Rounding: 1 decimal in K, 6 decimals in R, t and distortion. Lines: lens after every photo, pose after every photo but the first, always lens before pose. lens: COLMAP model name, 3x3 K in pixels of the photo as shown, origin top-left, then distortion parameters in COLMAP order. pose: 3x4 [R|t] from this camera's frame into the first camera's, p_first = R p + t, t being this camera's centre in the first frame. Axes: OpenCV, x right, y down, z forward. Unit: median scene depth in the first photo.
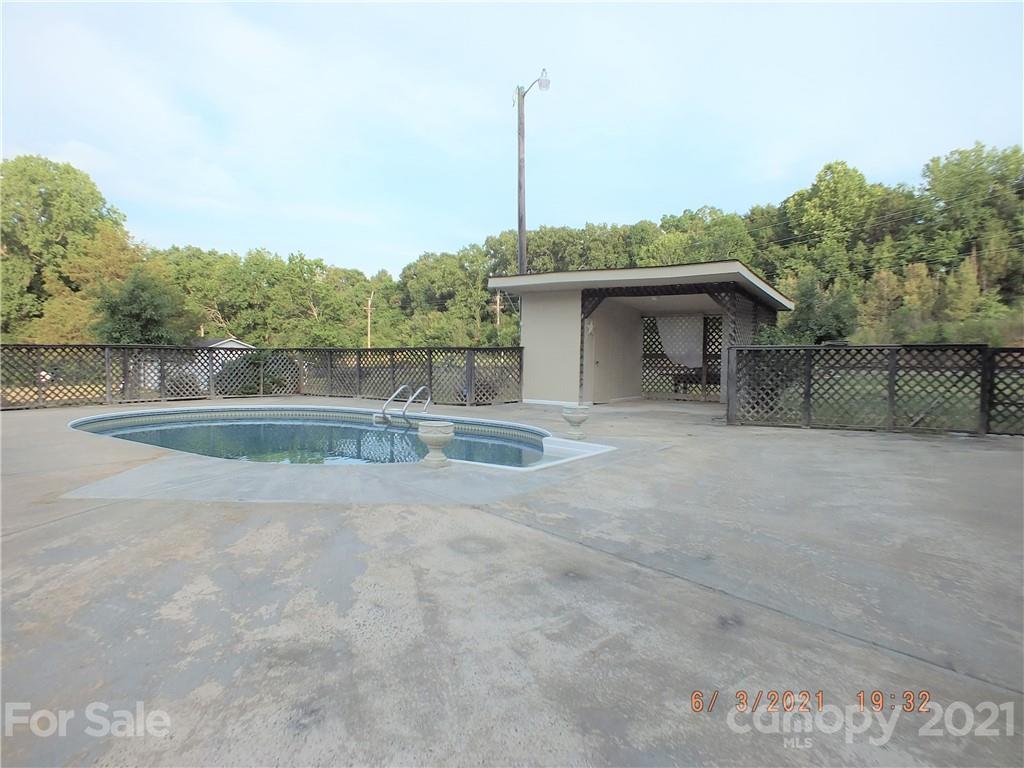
lens RADIAL K [[653.1, 0, 512.4], [0, 653.1, 391.7], [0, 0, 1]] dist [-0.082766, 0.039914]
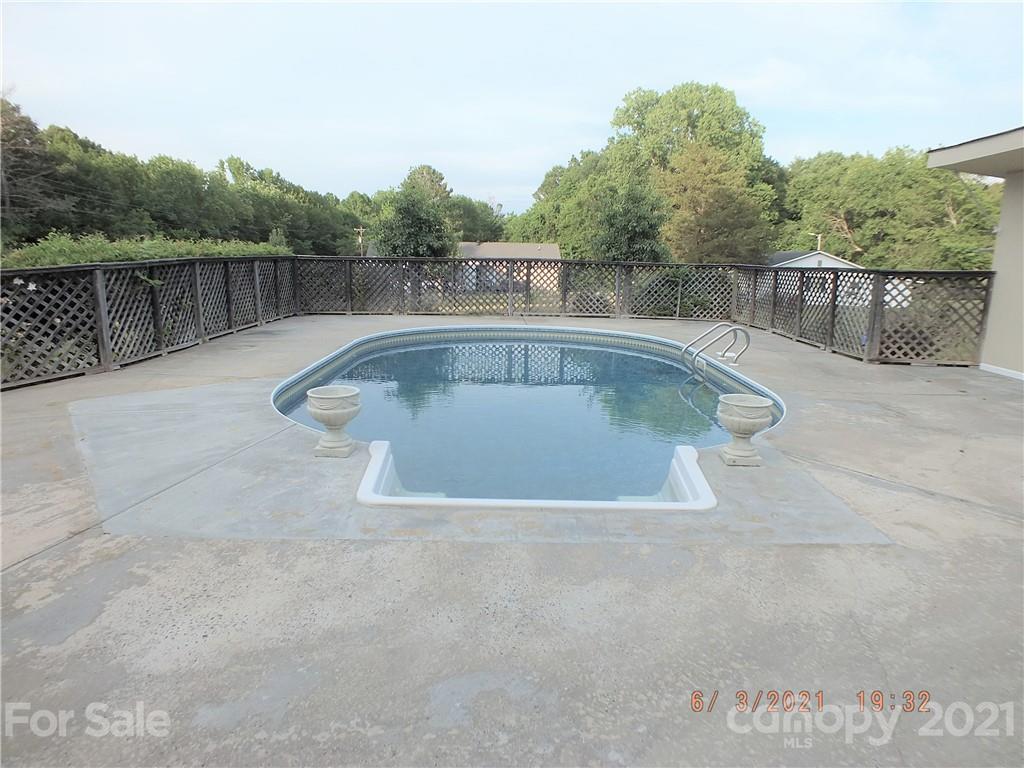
lens RADIAL K [[653.1, 0, 512.4], [0, 653.1, 391.7], [0, 0, 1]] dist [-0.082766, 0.039914]
pose [[0.579849, 0.168360, -0.797139, 0.208598], [-0.058774, 0.984510, 0.165181, -0.029105], [0.812601, -0.048929, 0.580763, 0.303472]]
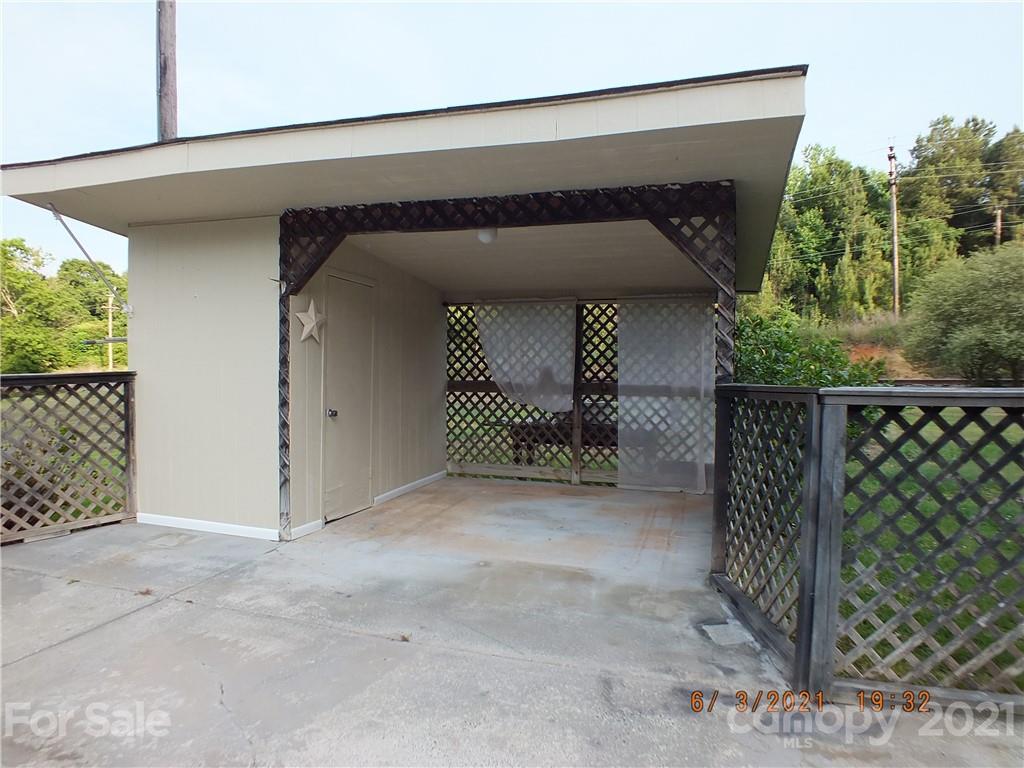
lens RADIAL K [[653.1, 0, 512.4], [0, 653.1, 391.7], [0, 0, 1]] dist [-0.082766, 0.039914]
pose [[0.951136, -0.014484, 0.308434, 0.100065], [0.017441, 0.999825, -0.006831, -0.047179], [-0.308281, 0.011877, 0.951221, 0.537810]]
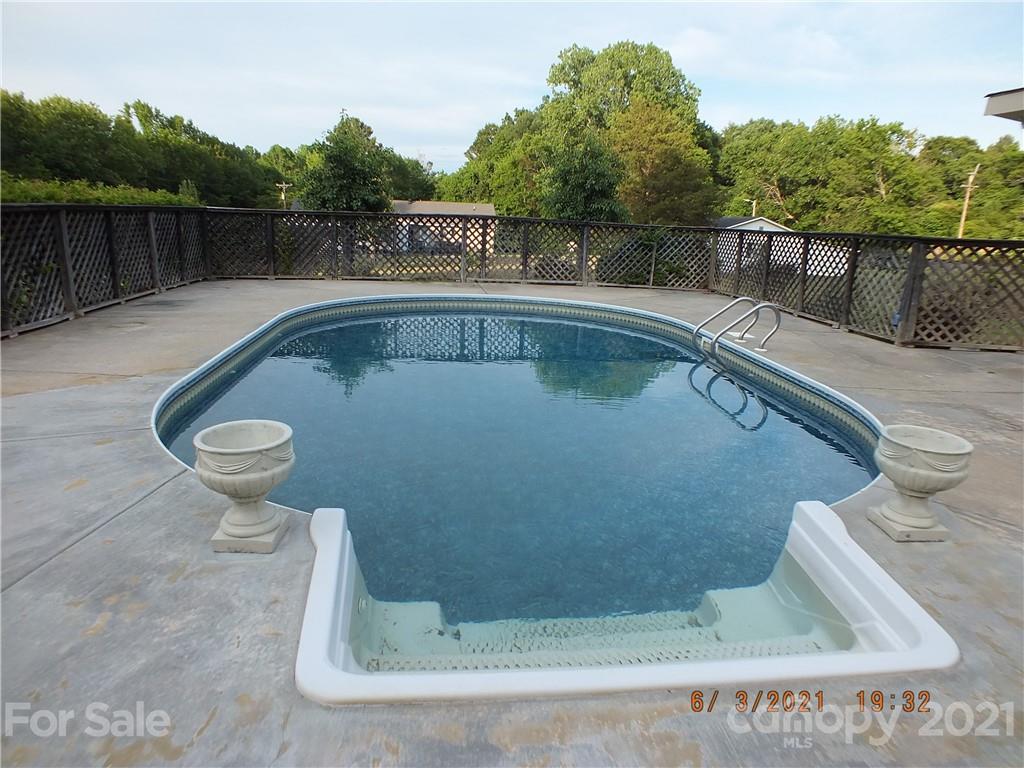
lens RADIAL K [[656.1, 0, 512.0], [0, 656.1, 384.0], [0, 0, 1]] dist [-0.093089, 0.043293]
pose [[0.662013, 0.200571, -0.722157, 0.097993], [-0.075979, 0.976524, 0.201566, -0.026317], [0.745631, -0.078570, 0.661710, 0.347356]]
